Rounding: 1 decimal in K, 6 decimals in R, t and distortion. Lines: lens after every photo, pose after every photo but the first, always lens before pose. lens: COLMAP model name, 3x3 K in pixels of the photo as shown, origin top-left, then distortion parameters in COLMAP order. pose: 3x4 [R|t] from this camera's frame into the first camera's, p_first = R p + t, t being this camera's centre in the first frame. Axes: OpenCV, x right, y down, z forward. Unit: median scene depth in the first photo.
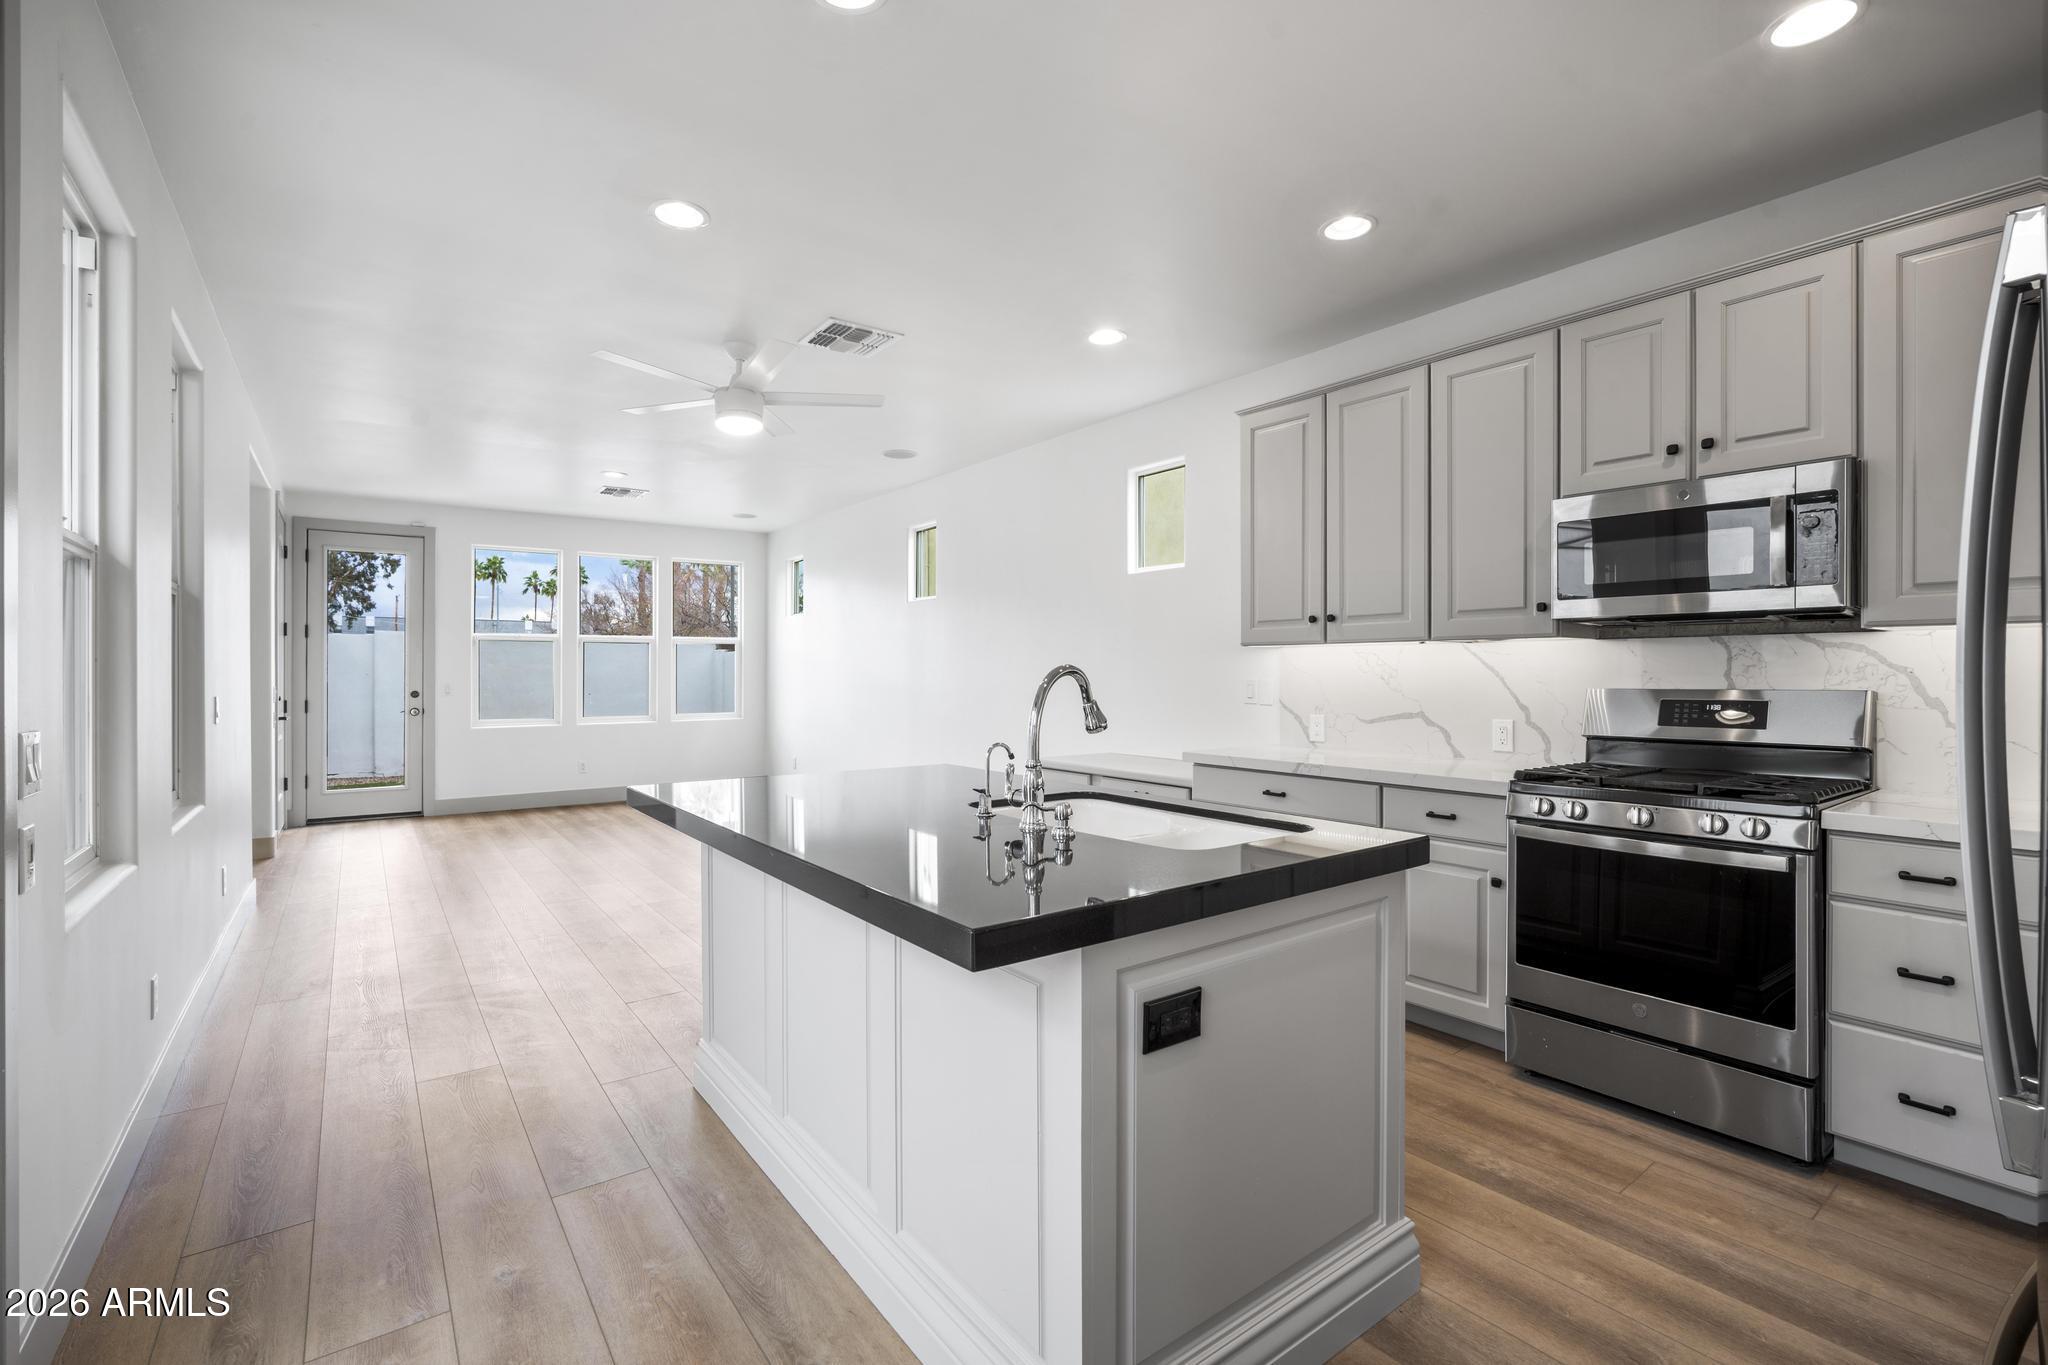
lens RADIAL K [[906.5, 0, 1017.0], [0, 906.5, 675.1], [0, 0, 1]] dist [-0.002737, 0.000163]
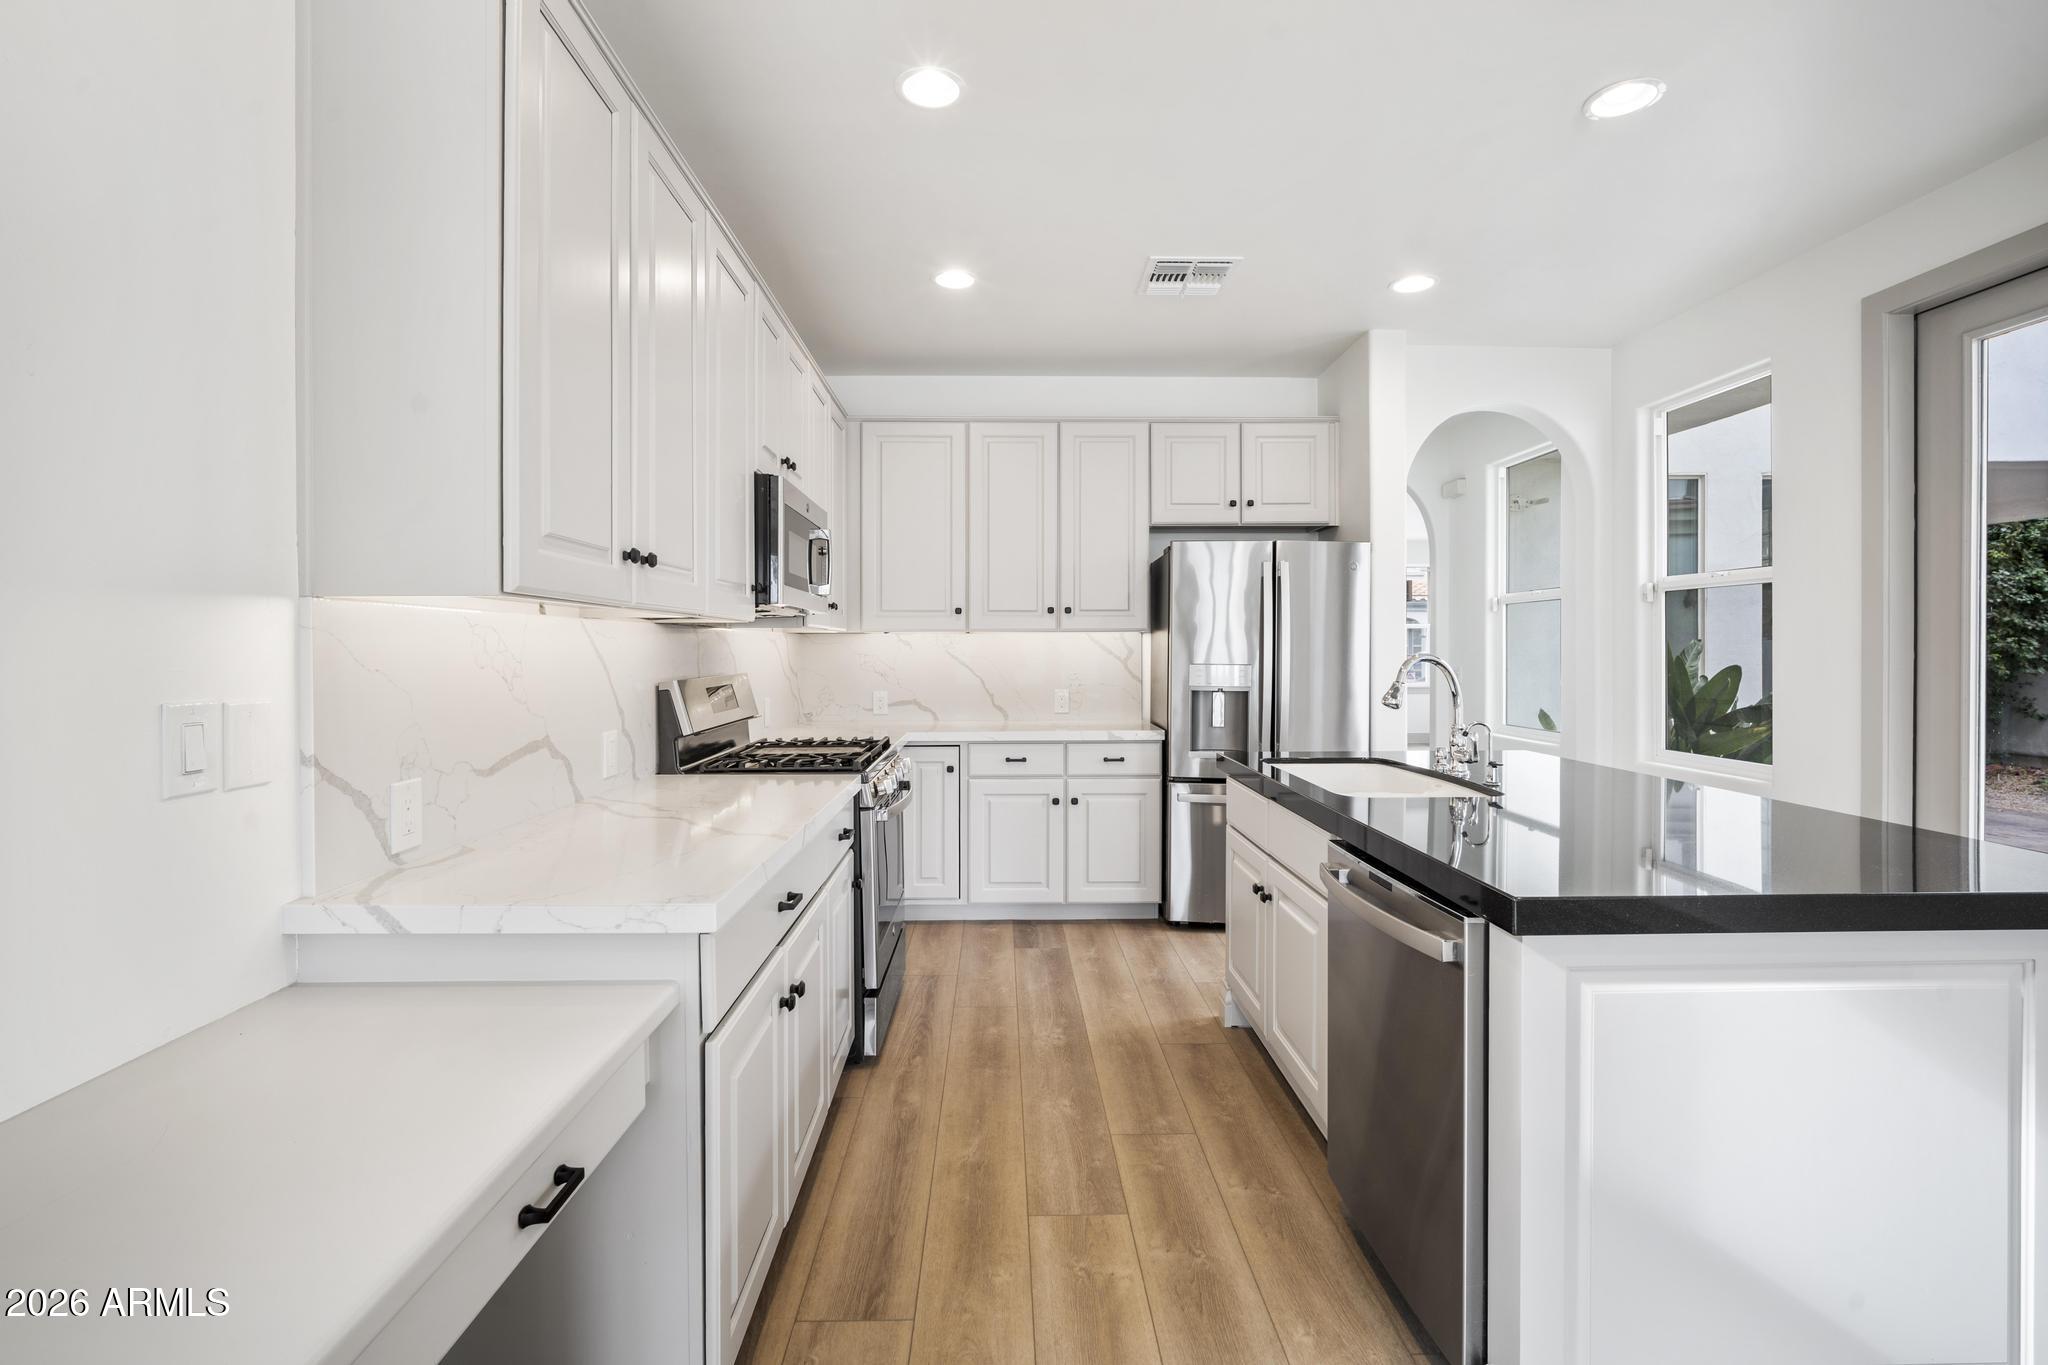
lens RADIAL K [[903.1, 0, 1017.8], [0, 903.1, 654.6], [0, 0, 1]] dist [-0.001094, 0.000028]
pose [[-0.817446, -0.000427, 0.576006, -0.150585], [0.005298, 0.999952, 0.008261, -0.017120], [-0.575982, 0.009805, -0.817404, 1.697048]]
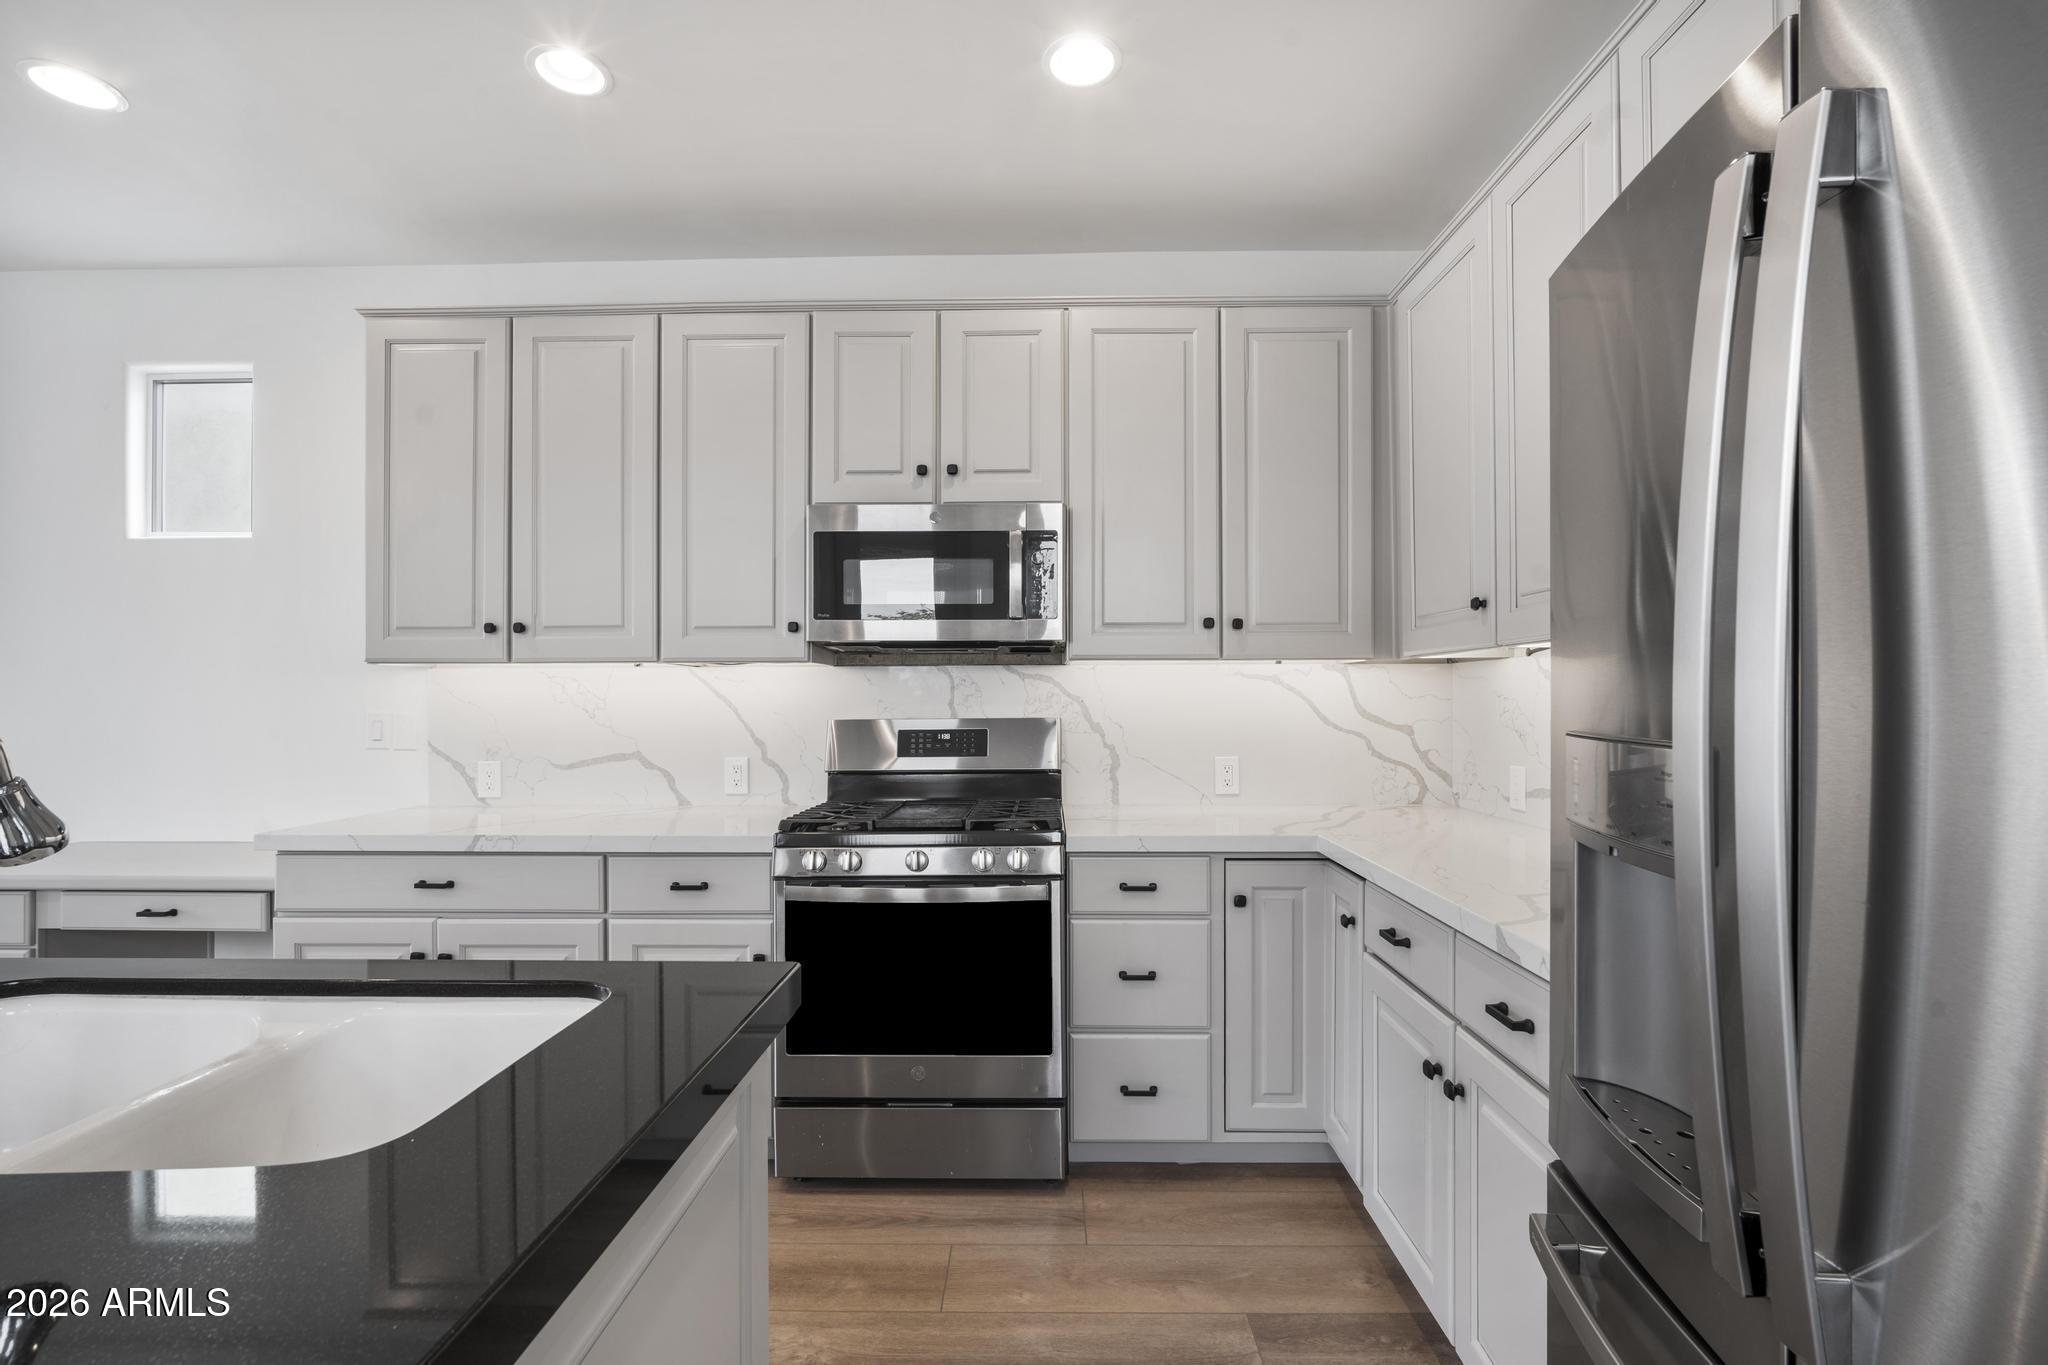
lens RADIAL K [[898.1, 0, 1027.5], [0, 898.1, 697.8], [0, 0, 1]] dist [-0.011117, 0.000582]
pose [[0.608371, 0.001775, 0.793651, 0.034843], [0.004994, 0.999969, -0.006065, -0.000757], [-0.793637, 0.007654, 0.608343, 0.319970]]
